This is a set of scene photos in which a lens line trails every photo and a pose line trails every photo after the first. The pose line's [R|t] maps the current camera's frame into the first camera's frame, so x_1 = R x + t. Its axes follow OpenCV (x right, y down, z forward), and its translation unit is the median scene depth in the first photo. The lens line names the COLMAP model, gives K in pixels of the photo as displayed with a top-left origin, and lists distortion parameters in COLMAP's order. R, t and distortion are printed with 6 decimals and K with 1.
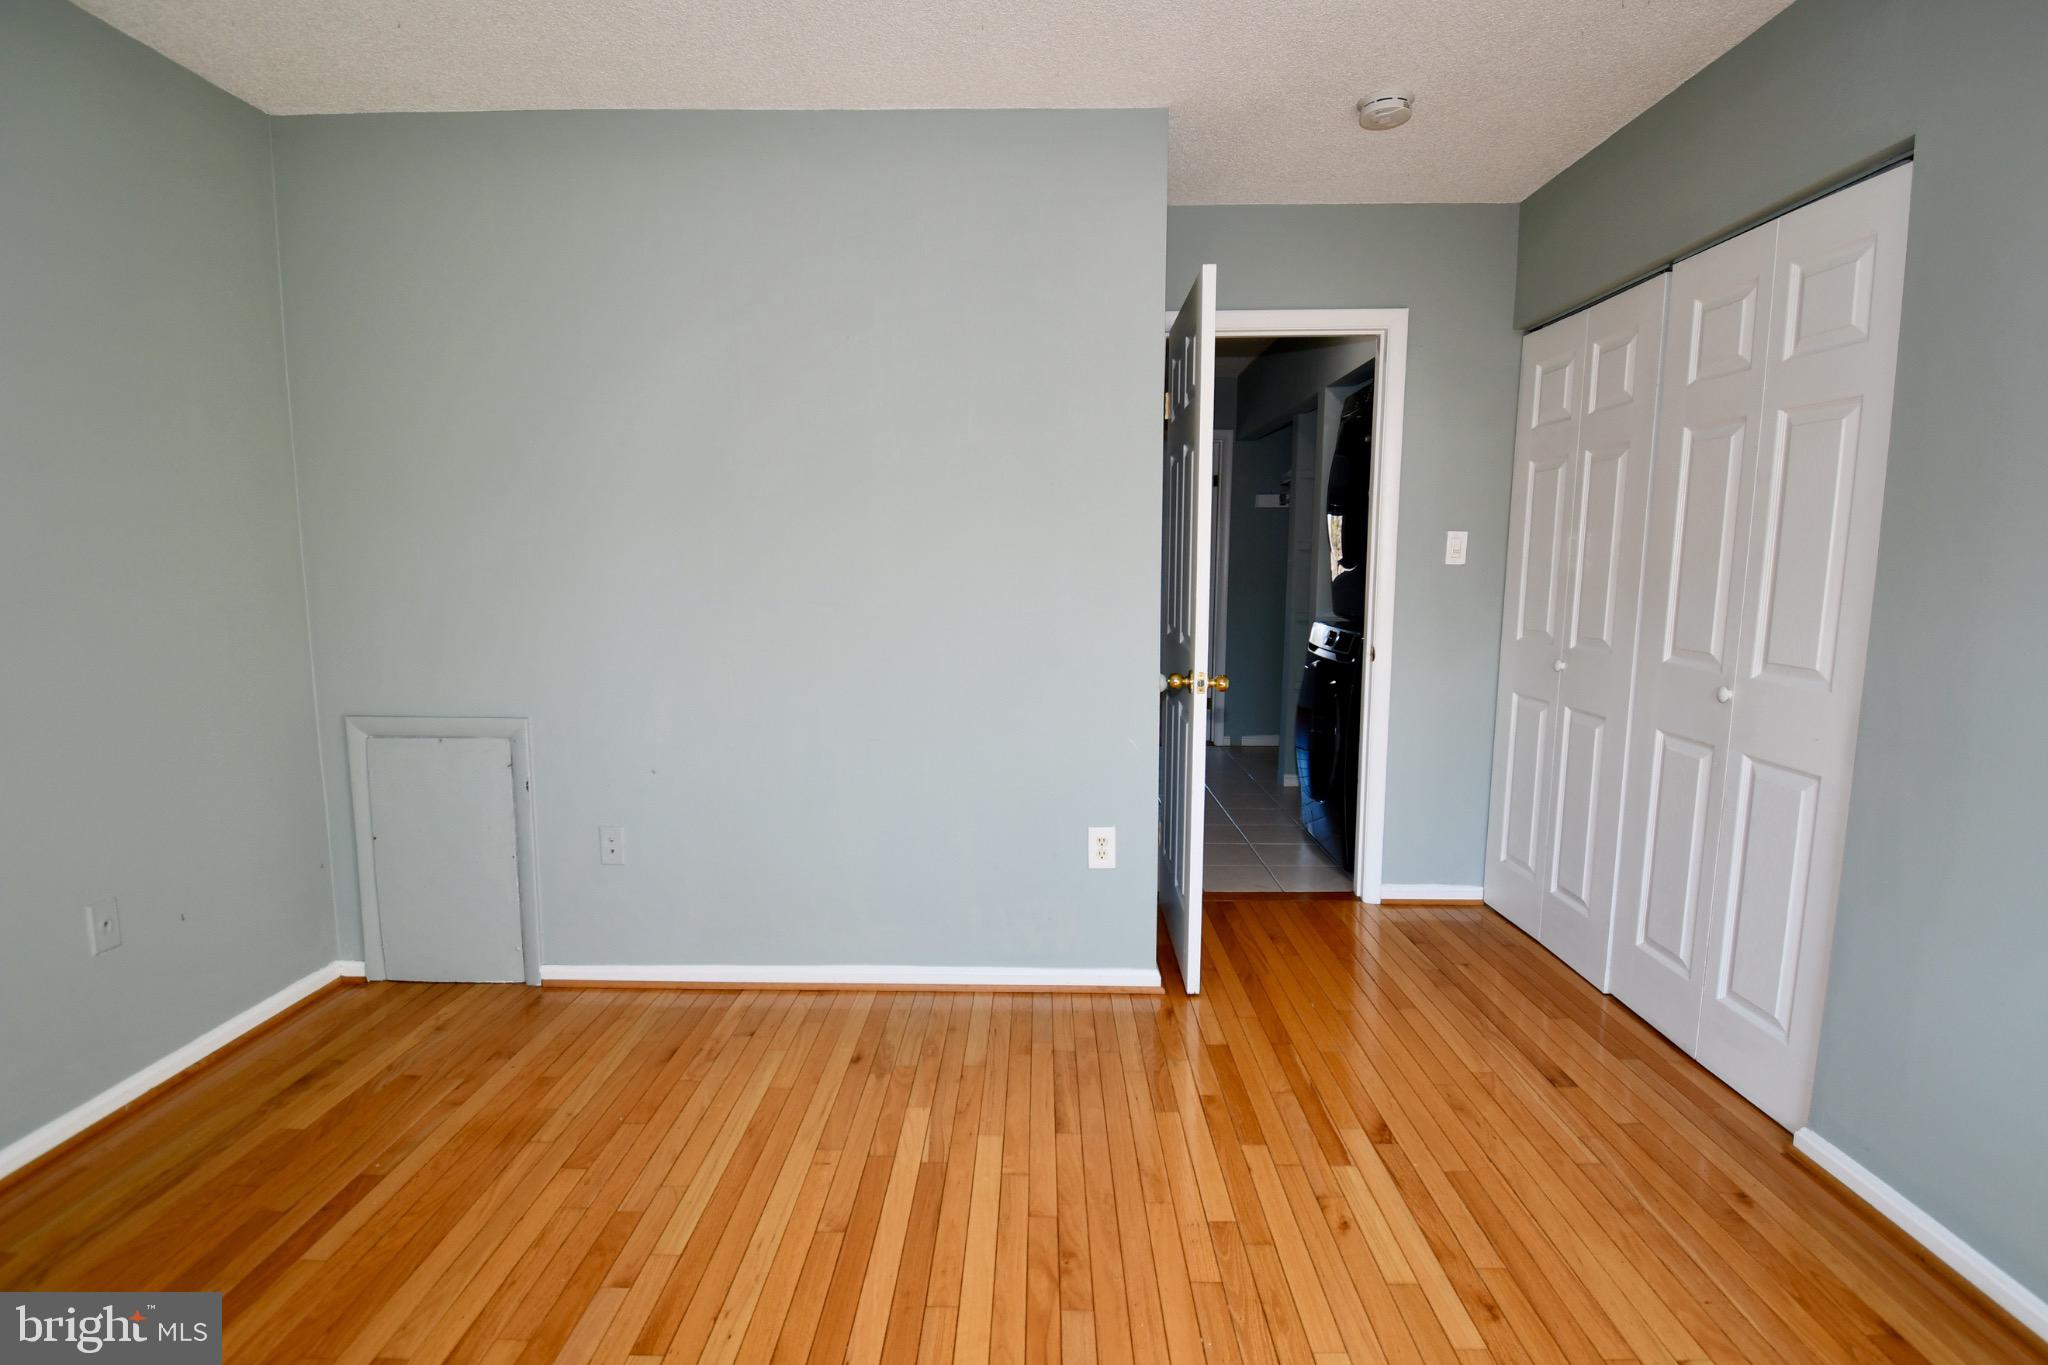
lens RADIAL K [[954.2, 0, 1025.5], [0, 954.2, 668.3], [0, 0, 1]] dist [0.002866, -0.009985]
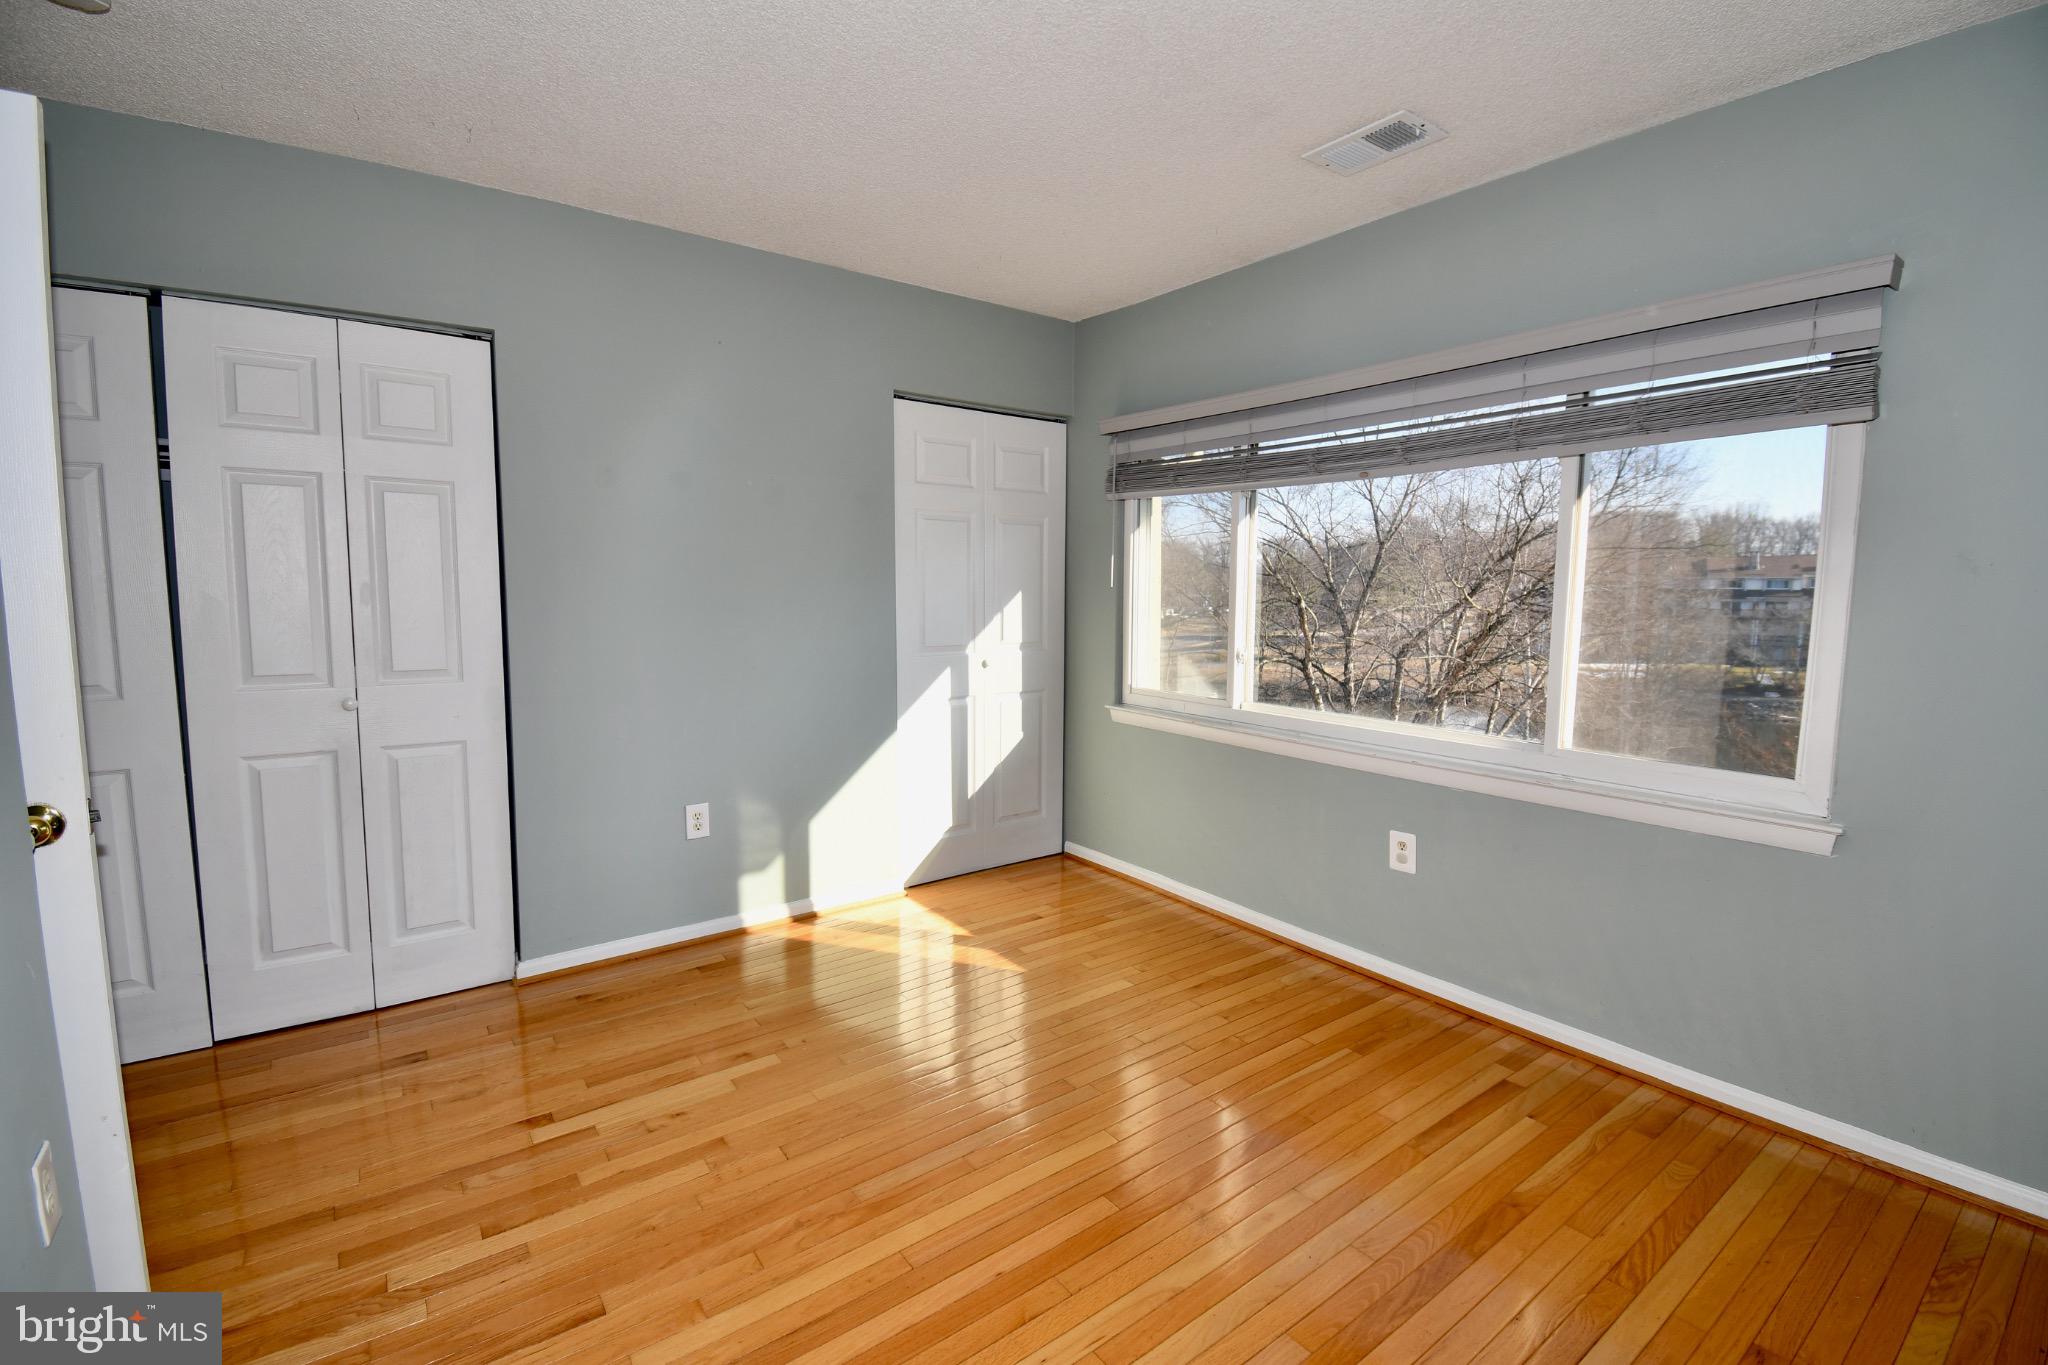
lens RADIAL K [[900.0, 0, 1034.3], [0, 900.0, 666.1], [0, 0, 1]] dist [0.002614, -0.015407]
pose [[-0.617884, -0.080767, 0.782110, -0.614308], [0.080062, 0.983077, 0.164770, -0.123697], [-0.782183, 0.164426, -0.600961, 0.896641]]
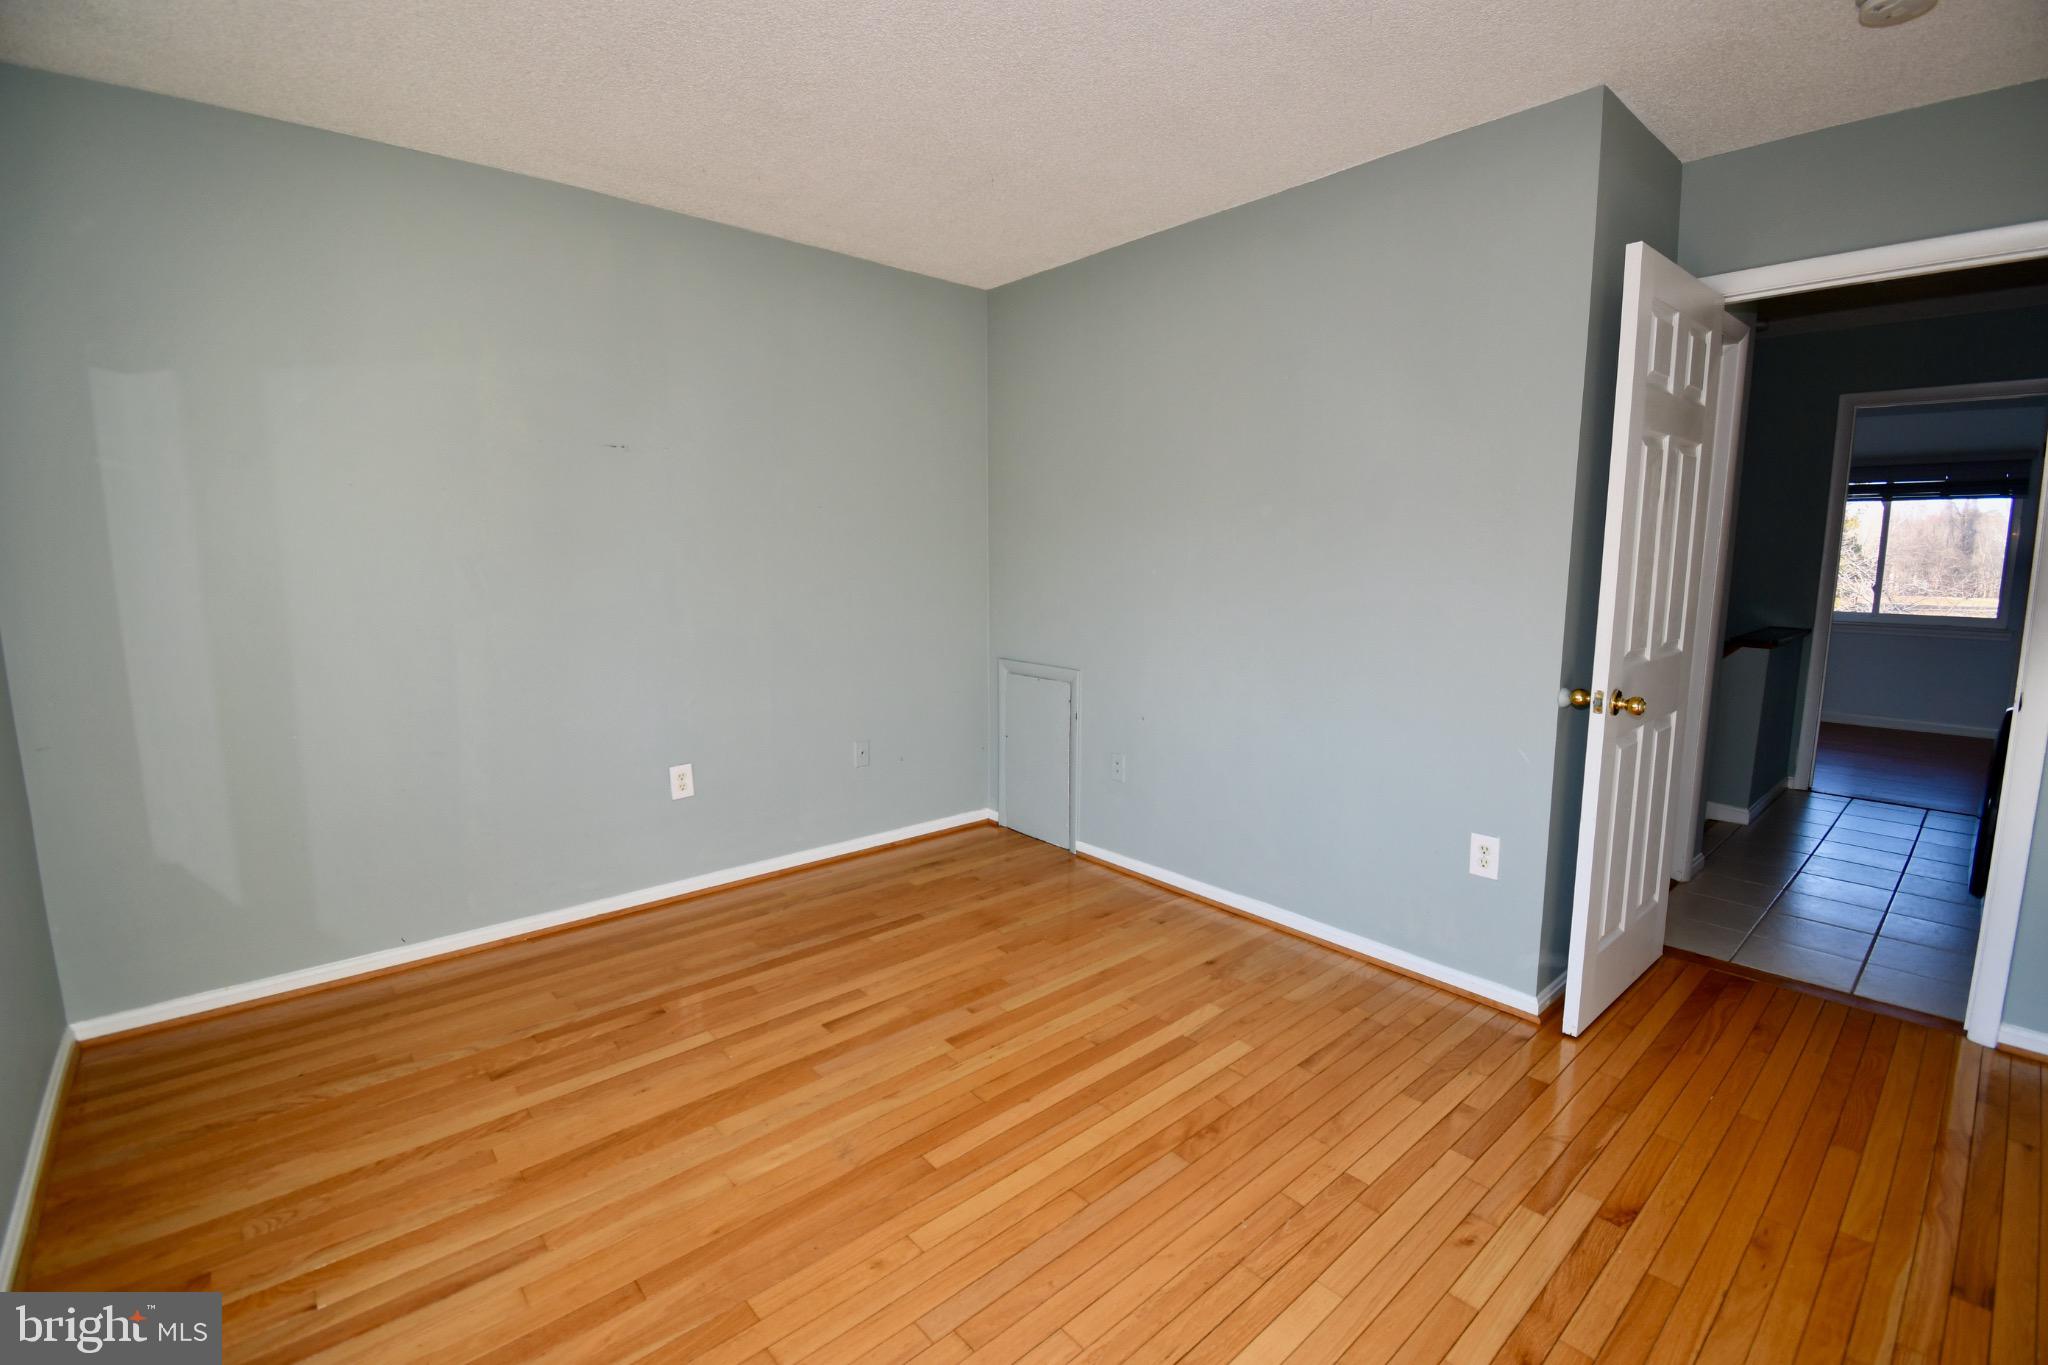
lens RADIAL K [[900.0, 0, 1010.7], [0, 900.0, 667.7], [0, 0, 1]] dist [0.002614, -0.015407]
pose [[0.661981, 0.094010, -0.743601, 0.469777], [-0.081172, 0.995260, 0.053564, -0.018617], [0.745112, 0.024901, 0.666474, 0.002676]]
